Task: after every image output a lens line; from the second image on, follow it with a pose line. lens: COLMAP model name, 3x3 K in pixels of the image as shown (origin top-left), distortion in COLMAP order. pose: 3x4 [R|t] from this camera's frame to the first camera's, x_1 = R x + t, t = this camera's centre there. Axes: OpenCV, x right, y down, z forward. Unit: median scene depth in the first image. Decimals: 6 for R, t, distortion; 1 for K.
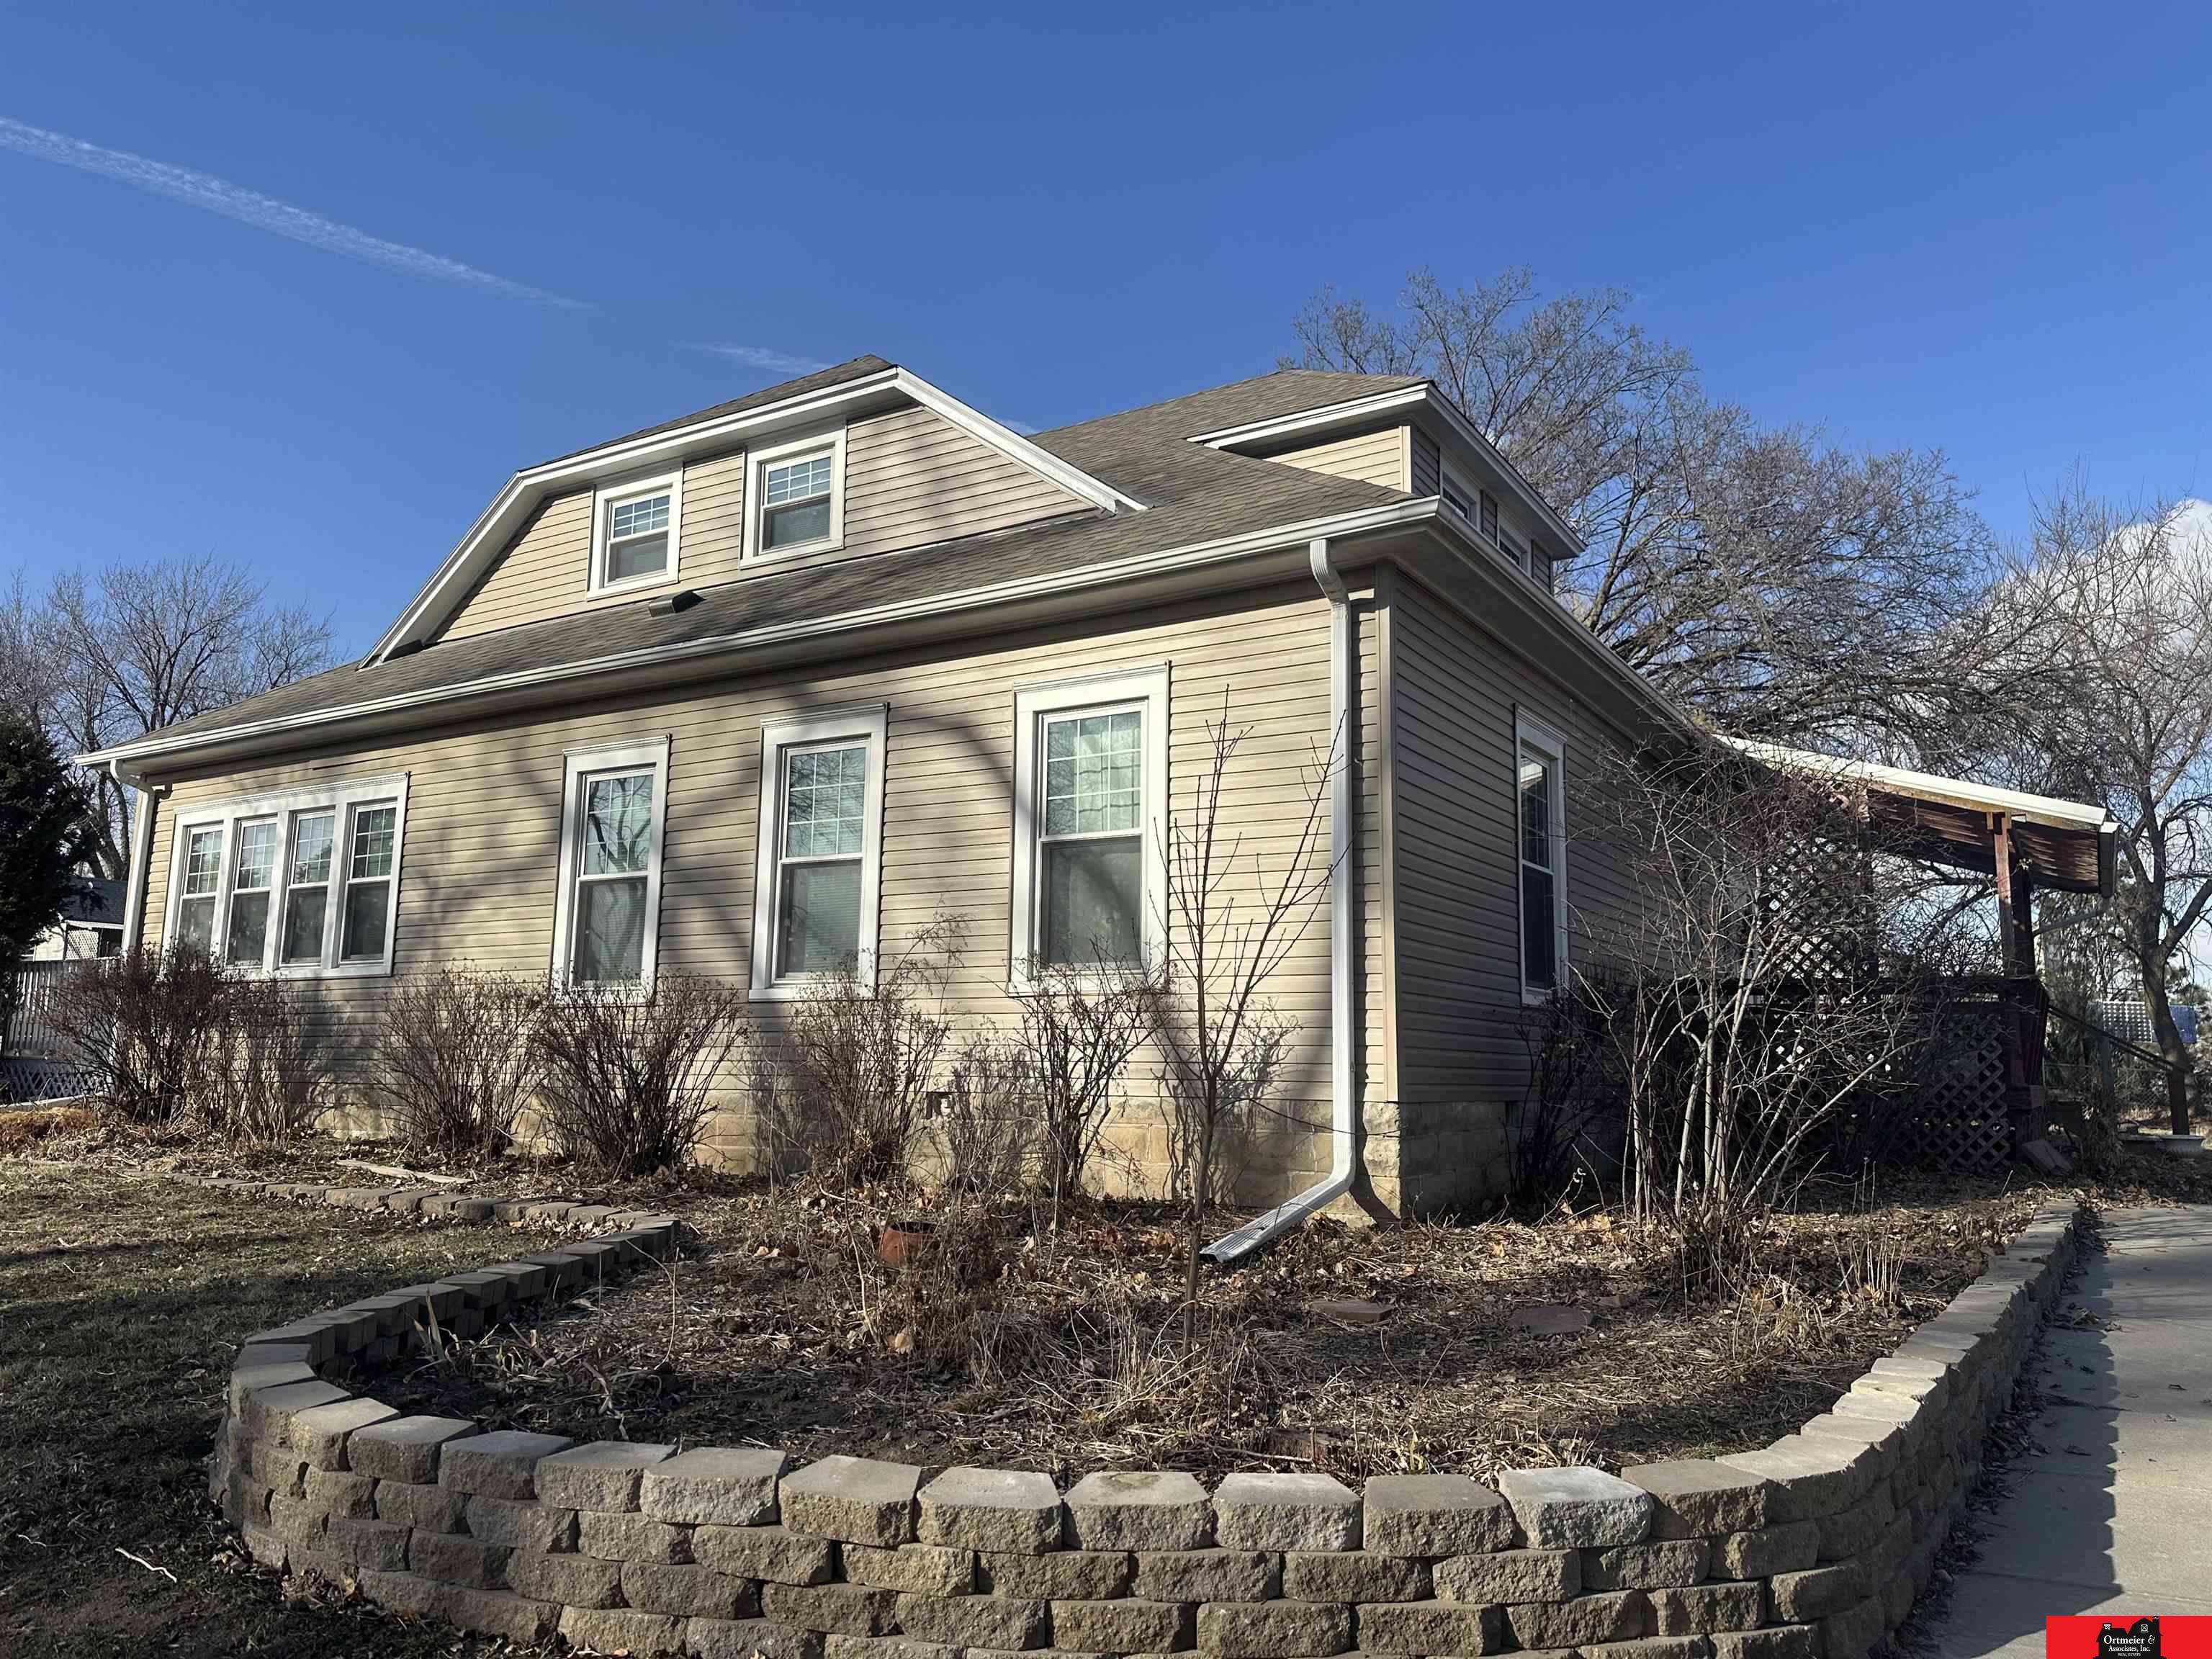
lens RADIAL K [[1553.2, 0, 1114.7], [0, 1553.2, 821.8], [0, 0, 1]] dist [0.051097, -0.058536]
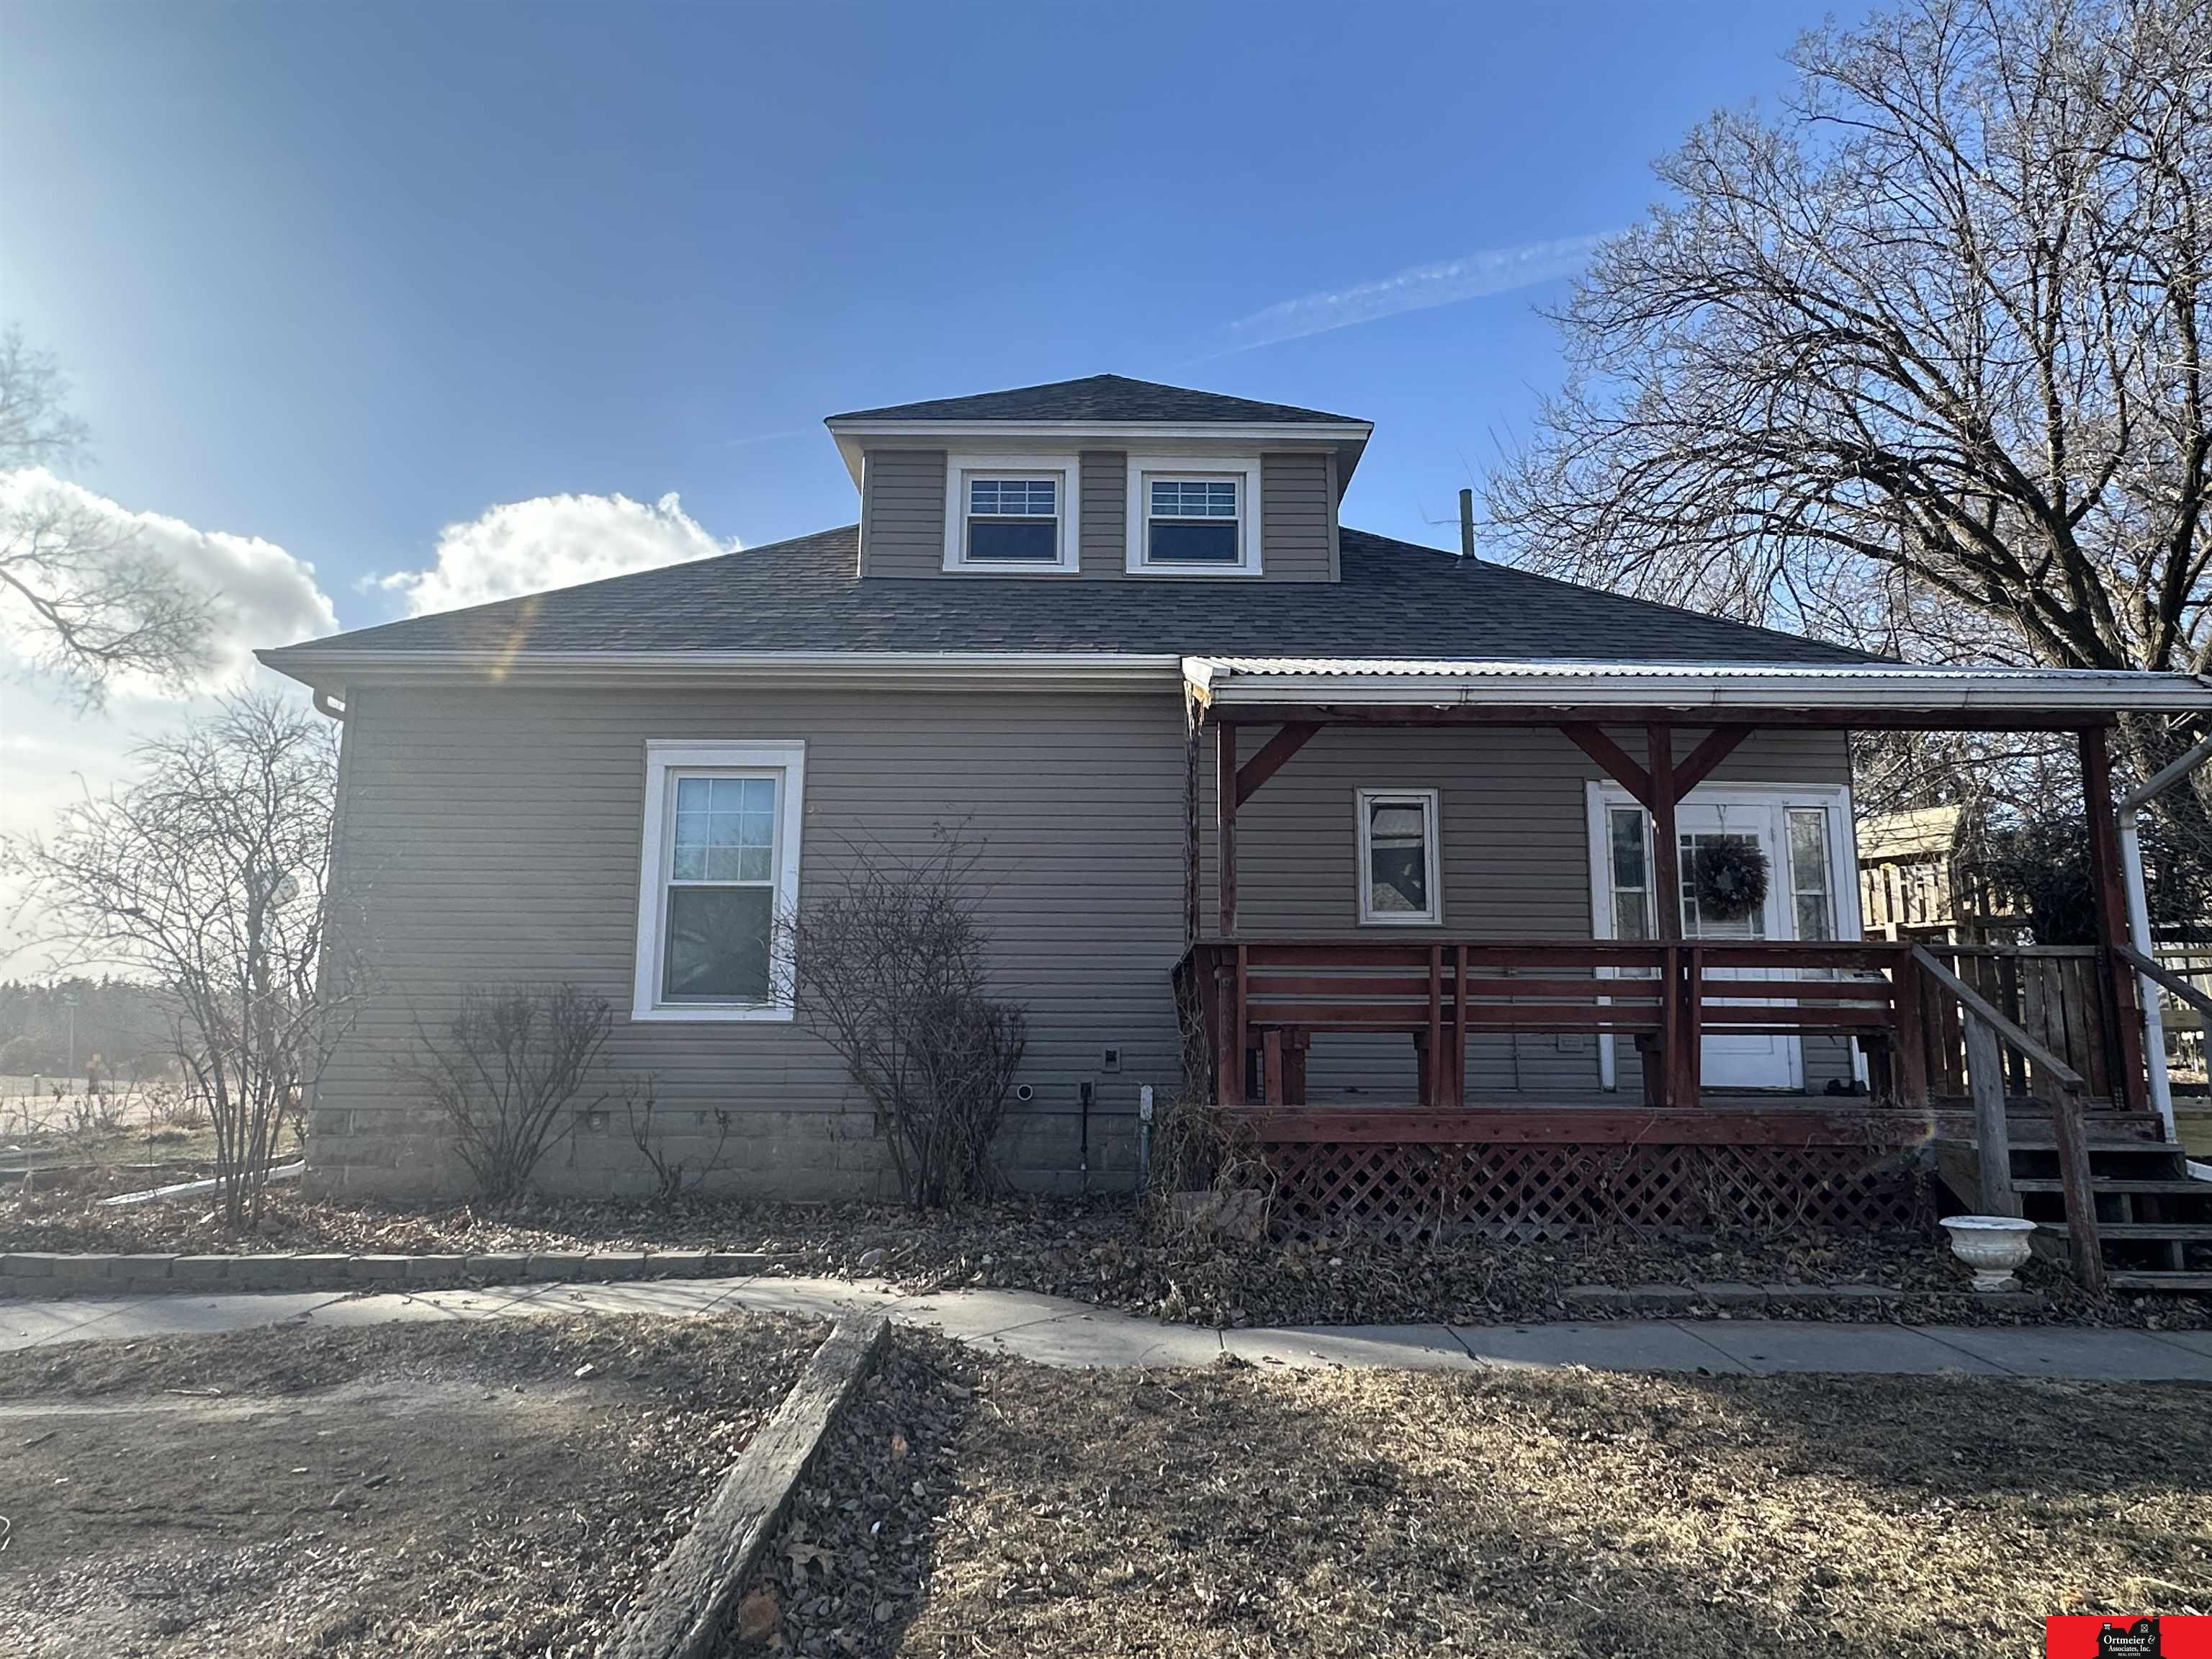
lens RADIAL K [[1381.9, 0, 1106.0], [0, 1381.9, 829.5], [0, 0, 1]] dist [-0.001828, -0.000674]
pose [[0.520417, -0.150466, -0.840551, 1.278234], [0.133959, 0.986551, -0.093662, 0.124344], [0.843339, -0.063856, 0.533574, 0.798325]]
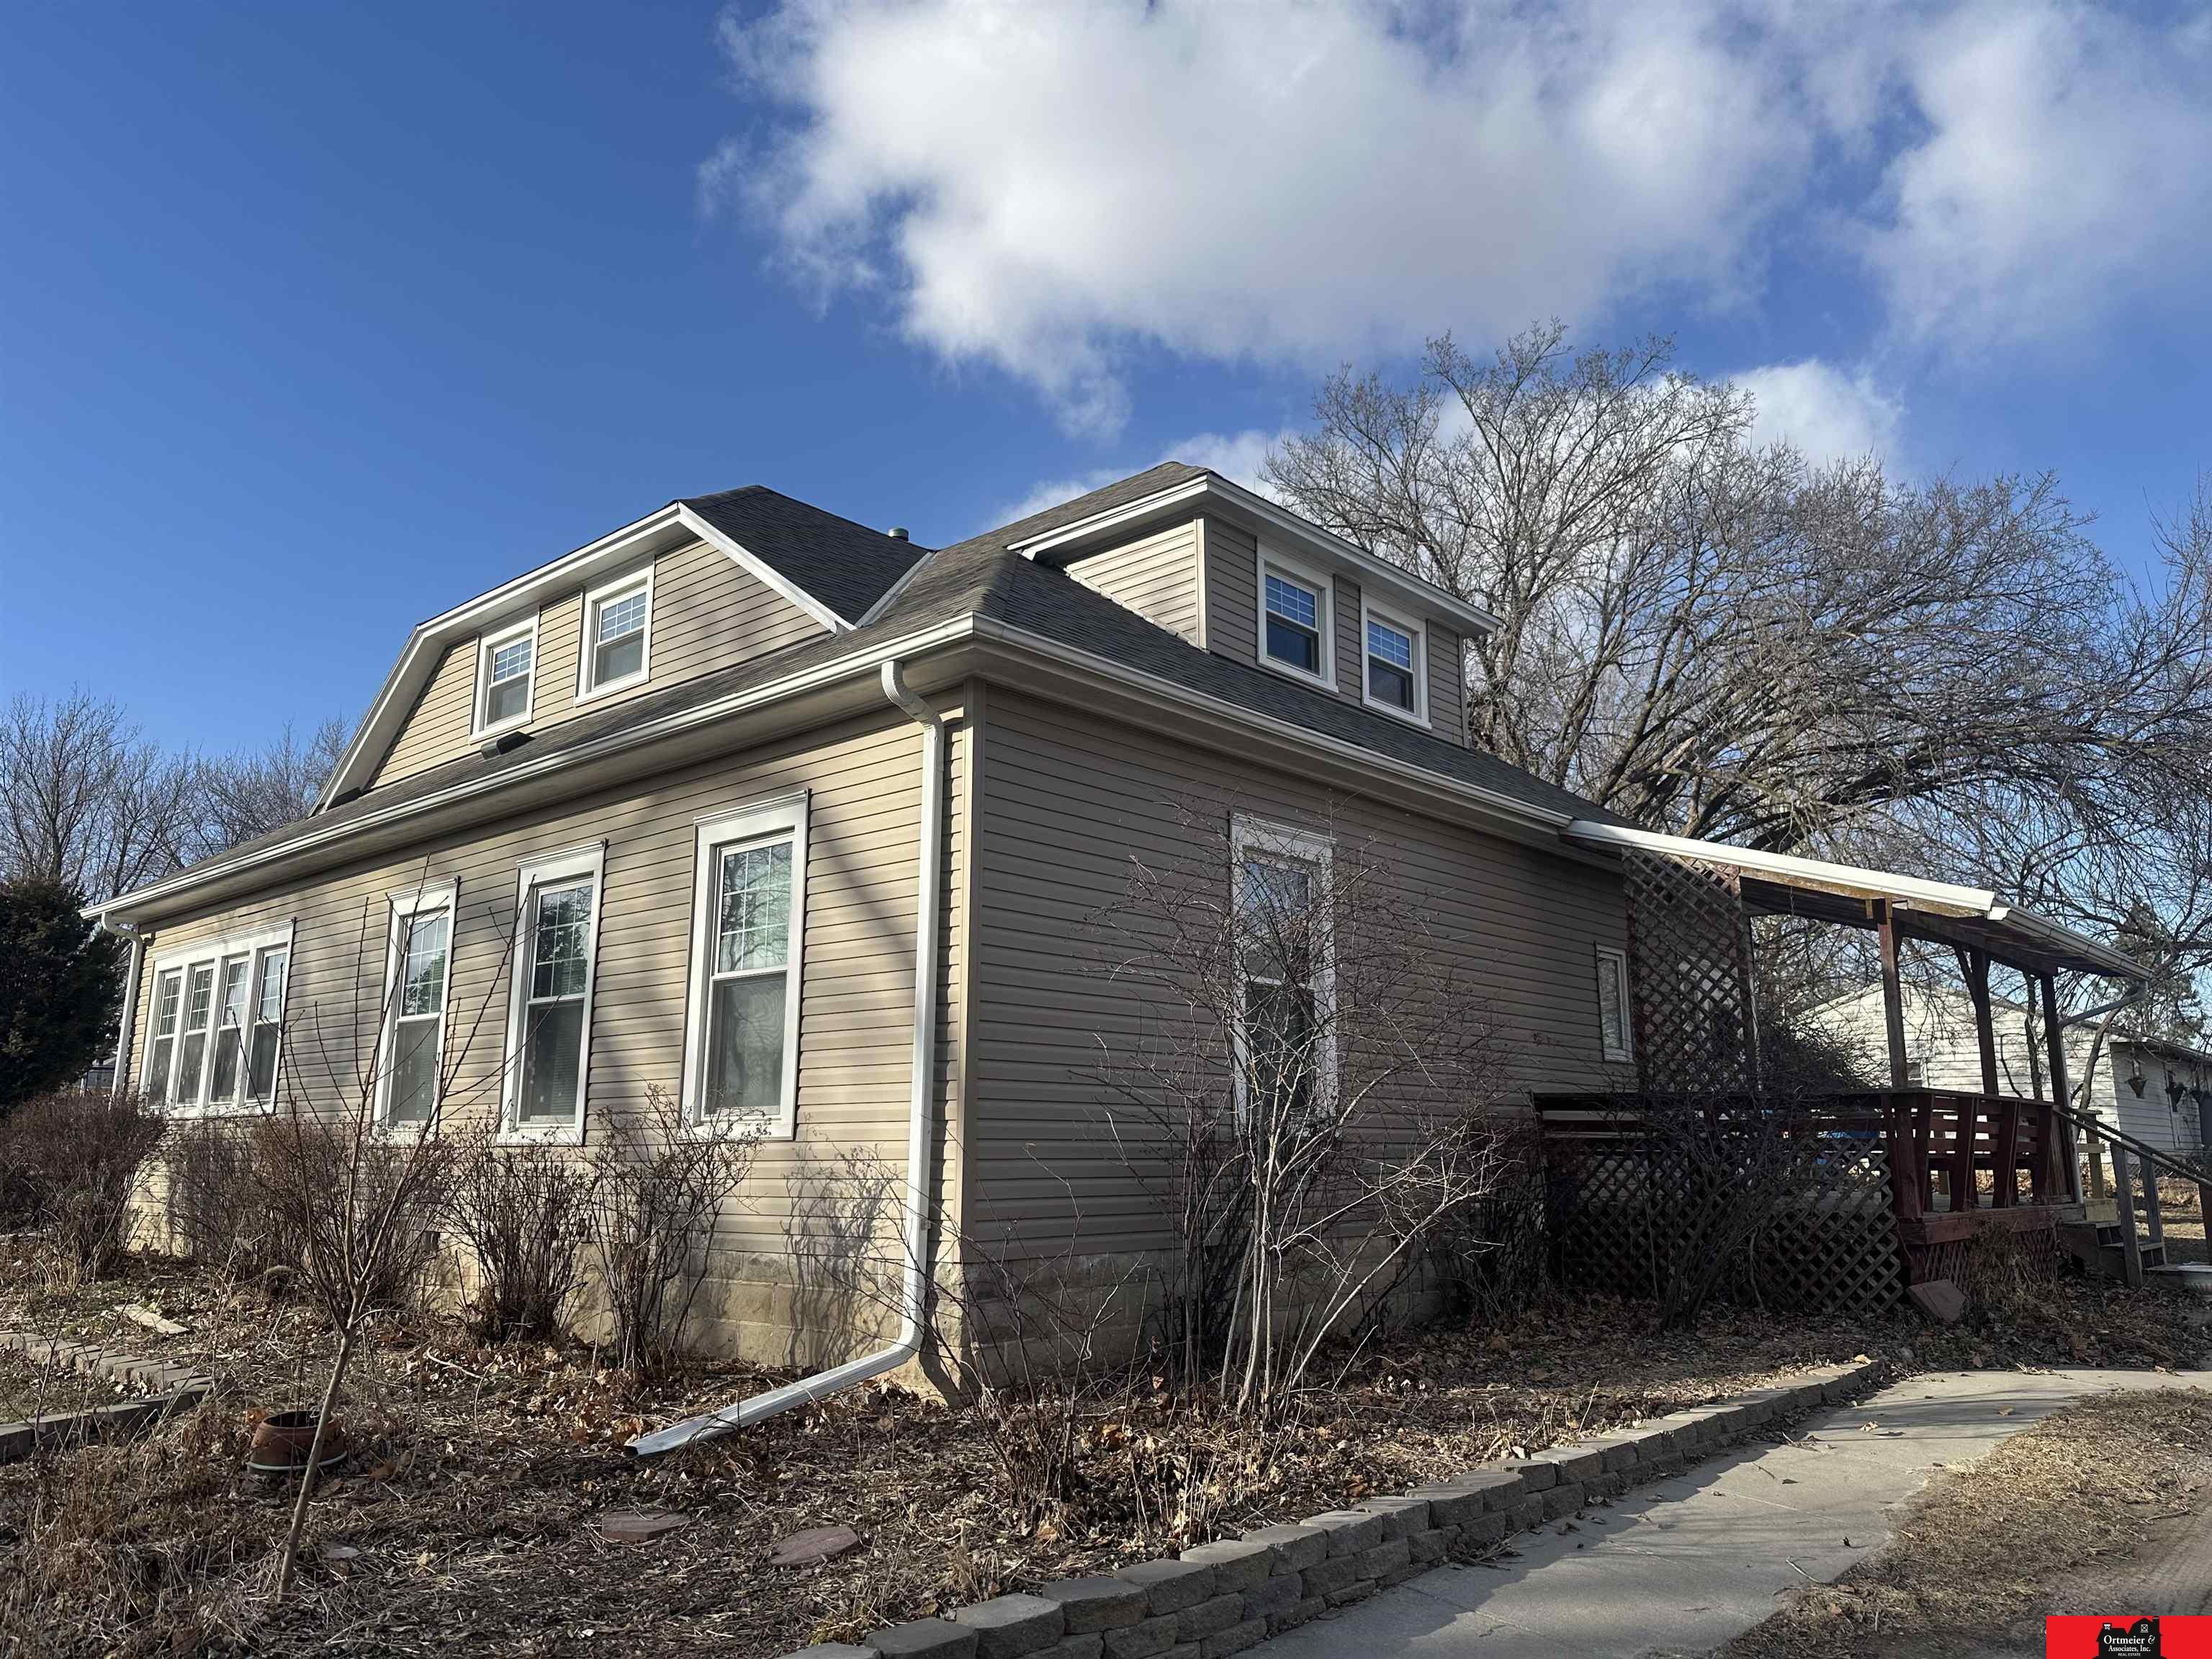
lens RADIAL K [[1536.1, 0, 1115.0], [0, 1536.1, 832.5], [0, 0, 1]] dist [0.119442, -0.177224]
pose [[0.983963, -0.047386, -0.171962, 0.366042], [0.039270, 0.997962, -0.050301, -0.019593], [0.173995, 0.042741, 0.983819, 0.081993]]
